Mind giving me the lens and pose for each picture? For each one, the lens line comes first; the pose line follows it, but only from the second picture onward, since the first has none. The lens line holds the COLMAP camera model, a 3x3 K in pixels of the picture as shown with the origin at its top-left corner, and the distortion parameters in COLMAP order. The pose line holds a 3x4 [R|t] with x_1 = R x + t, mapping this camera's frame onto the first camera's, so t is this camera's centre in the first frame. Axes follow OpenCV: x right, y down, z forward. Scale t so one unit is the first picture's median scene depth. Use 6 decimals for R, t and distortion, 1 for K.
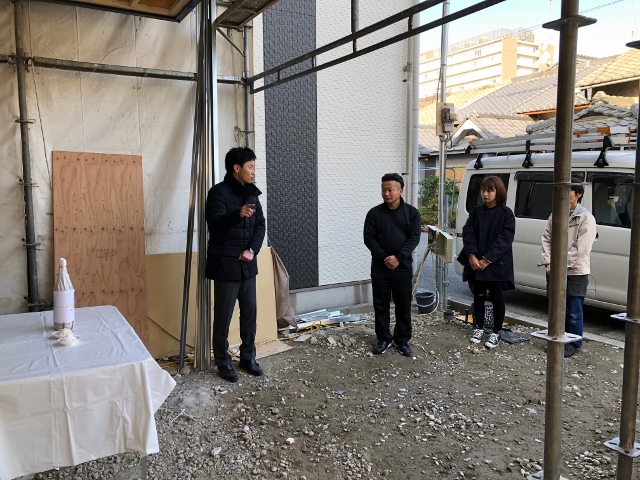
lens RADIAL K [[522.2, 0, 321.3], [0, 522.2, 230.1], [0, 0, 1]] dist [0.087016, -0.105805]
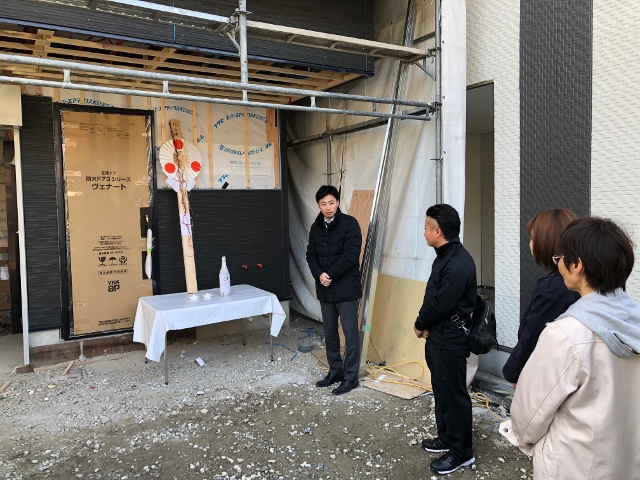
lens RADIAL K [[522.2, 0, 321.3], [0, 522.2, 230.1], [0, 0, 1]] dist [0.087016, -0.105805]
pose [[0.015626, 0.041378, -0.999021, 0.969393], [-0.082125, 0.995821, 0.039961, -0.099553], [0.996499, 0.081421, 0.018959, 0.956462]]
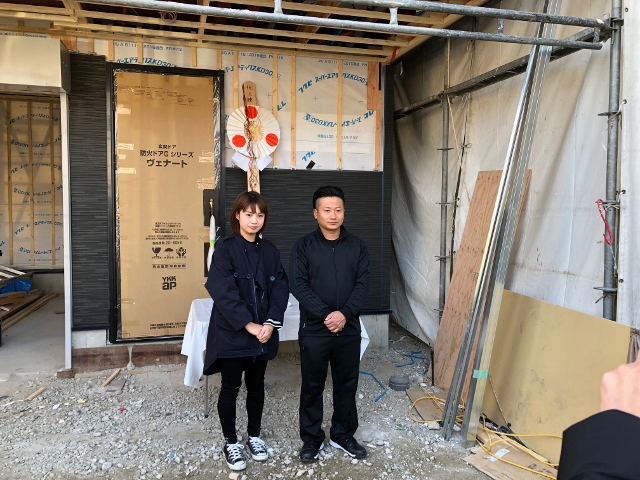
lens RADIAL K [[522.2, 0, 321.3], [0, 522.2, 230.1], [0, 0, 1]] dist [0.087016, -0.105805]
pose [[-0.258429, 0.045368, -0.964964, 0.616151], [-0.103215, 0.991882, 0.074276, -0.087930], [0.960501, 0.118793, -0.251648, 1.042325]]
